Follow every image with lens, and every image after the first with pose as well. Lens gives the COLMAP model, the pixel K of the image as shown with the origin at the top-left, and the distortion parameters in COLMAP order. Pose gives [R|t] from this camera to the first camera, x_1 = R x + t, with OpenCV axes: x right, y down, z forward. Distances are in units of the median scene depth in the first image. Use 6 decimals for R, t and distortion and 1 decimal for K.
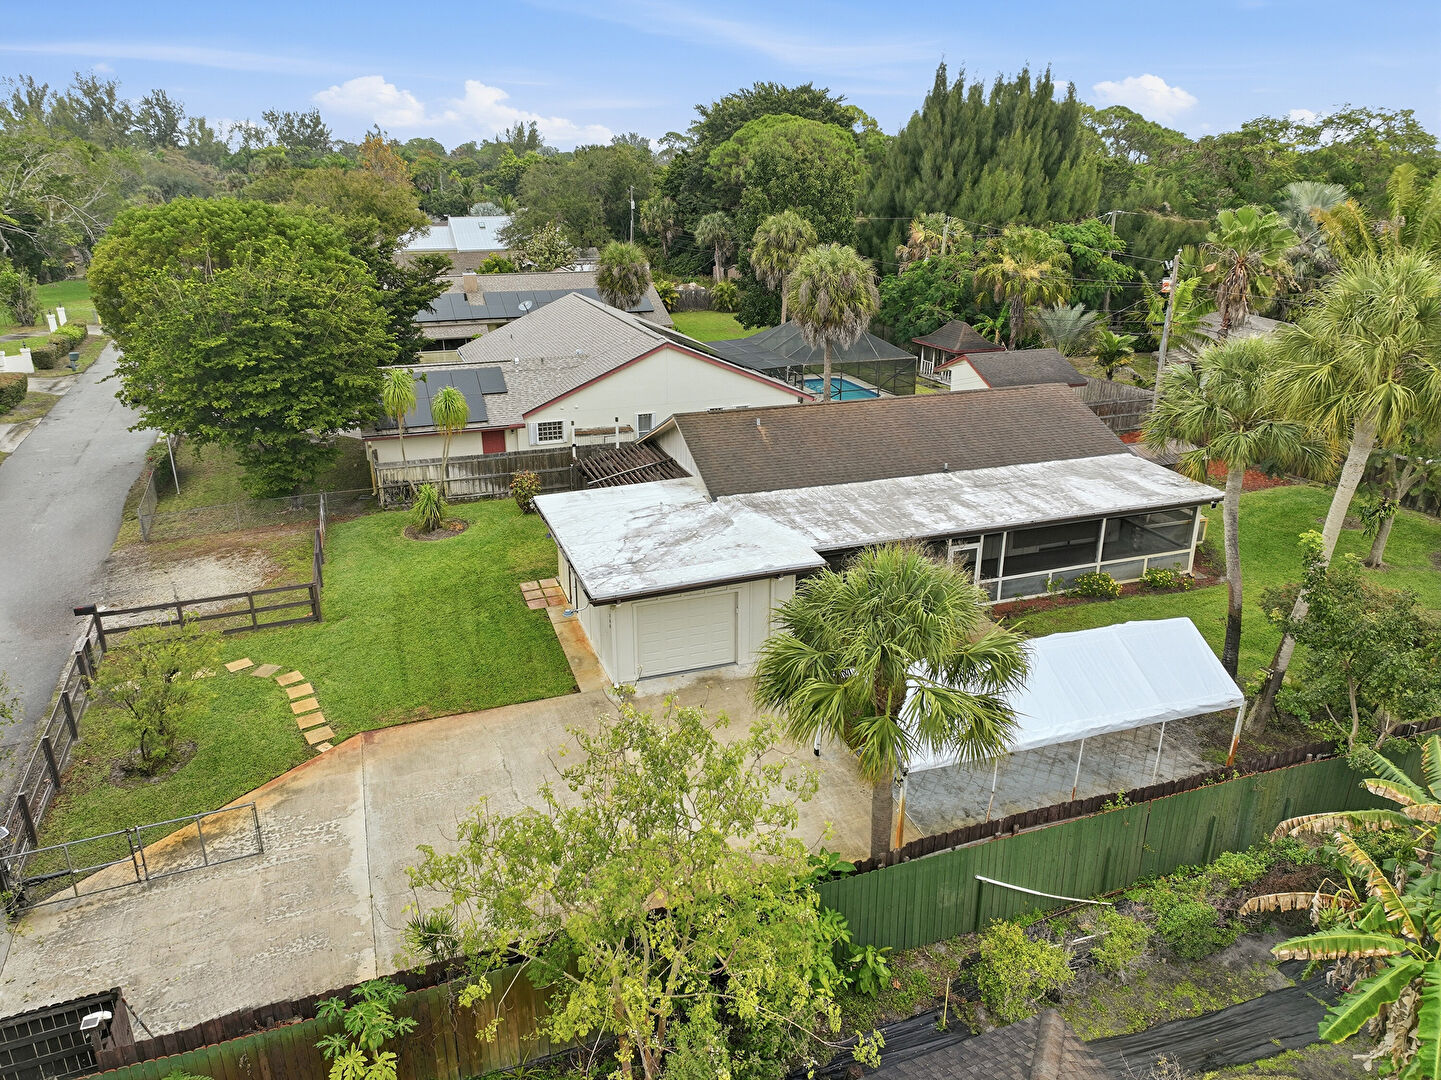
lens RADIAL K [[1008.4, 0, 724.9], [0, 1008.4, 542.6], [0, 0, 1]] dist [-0.004917, 0.023755]
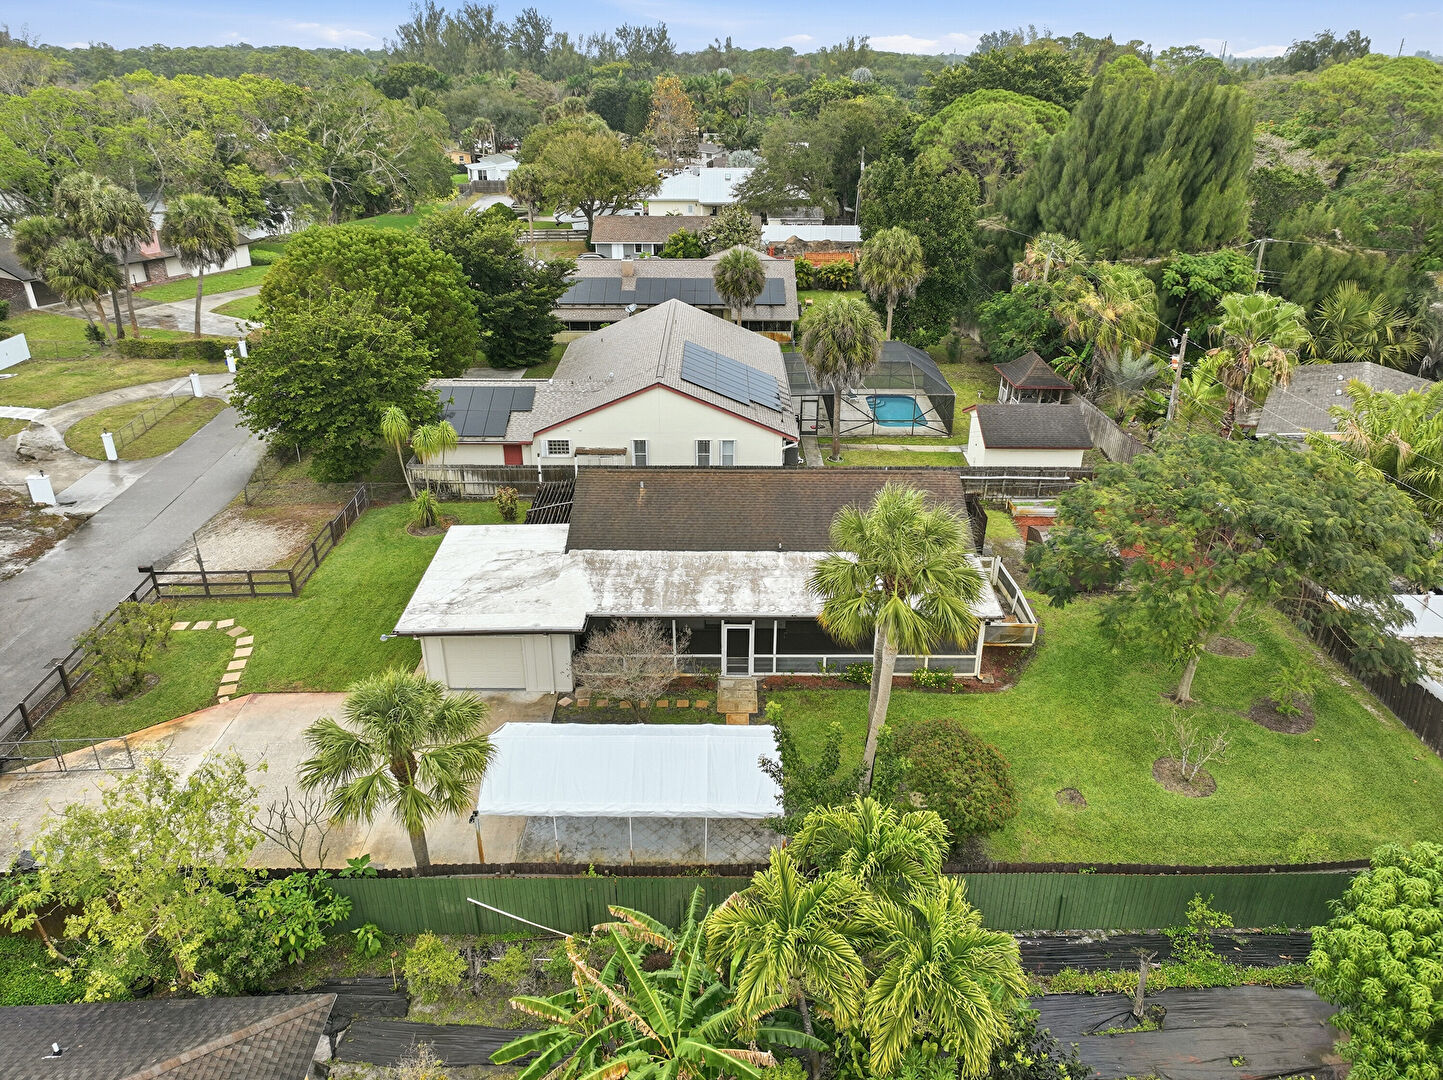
lens RADIAL K [[1009.8, 0, 720.4], [0, 1009.8, 537.0], [0, 0, 1]] dist [-0.004917, 0.023755]
pose [[0.943335, 0.147120, -0.297448, 0.390725], [-0.122268, 0.987385, 0.100604, -0.152328], [0.308496, -0.058535, 0.949423, -0.094483]]
